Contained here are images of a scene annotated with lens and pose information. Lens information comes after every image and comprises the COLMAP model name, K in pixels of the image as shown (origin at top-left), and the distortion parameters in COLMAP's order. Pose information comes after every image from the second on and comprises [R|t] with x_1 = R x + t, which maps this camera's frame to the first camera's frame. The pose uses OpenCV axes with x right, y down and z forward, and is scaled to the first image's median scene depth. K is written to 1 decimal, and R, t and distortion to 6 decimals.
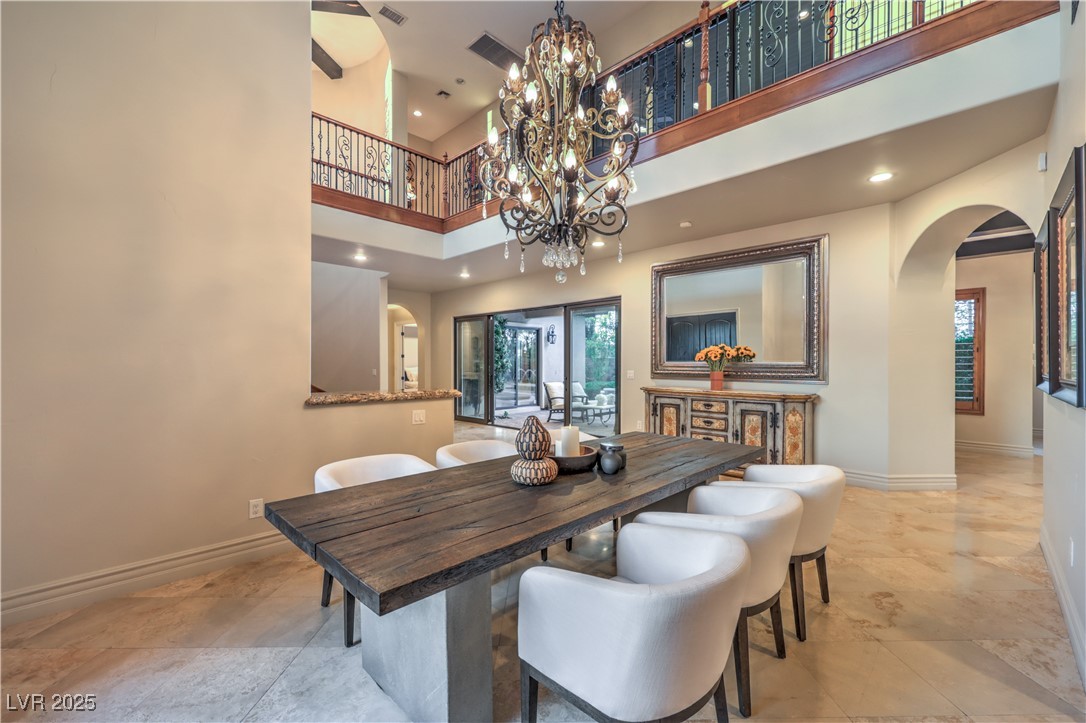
lens RADIAL K [[447.5, 0, 545.0], [0, 447.5, 363.5], [0, 0, 1]] dist [0.011698, 0.000143]
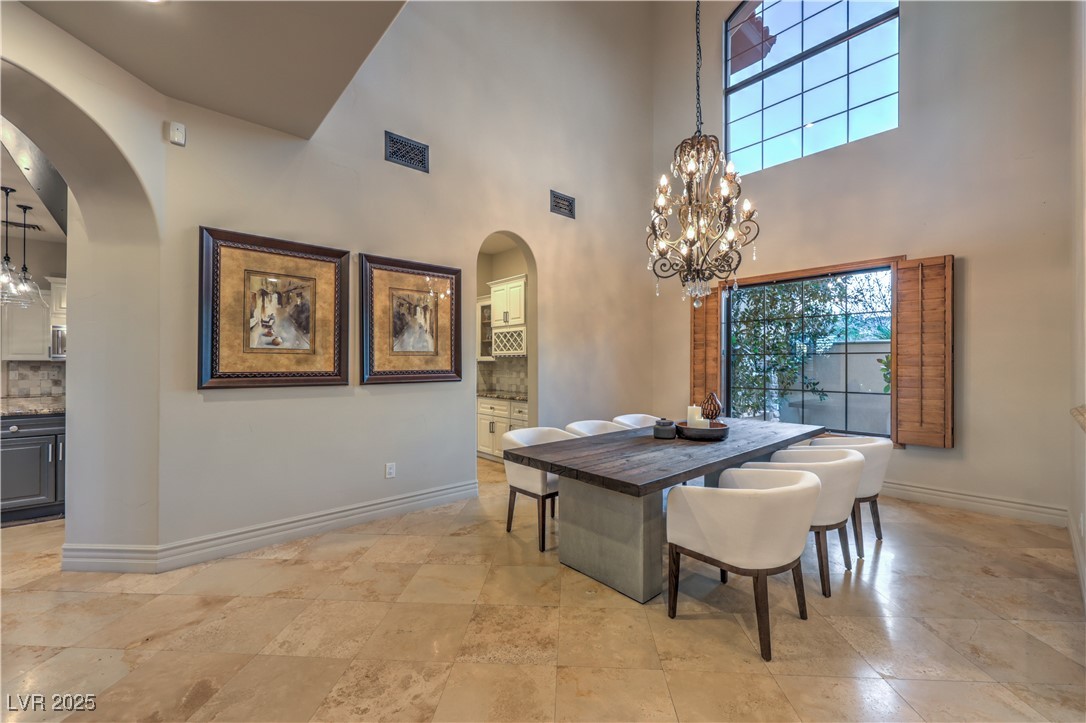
lens RADIAL K [[447.5, 0, 542.3], [0, 447.5, 360.4], [0, 0, 1]] dist [0.011698, 0.000143]
pose [[-0.998644, -0.000870, 0.052049, 0.378843], [-0.000963, 0.999998, -0.001775, 0.003219], [-0.052047, -0.001823, -0.998643, 2.011185]]
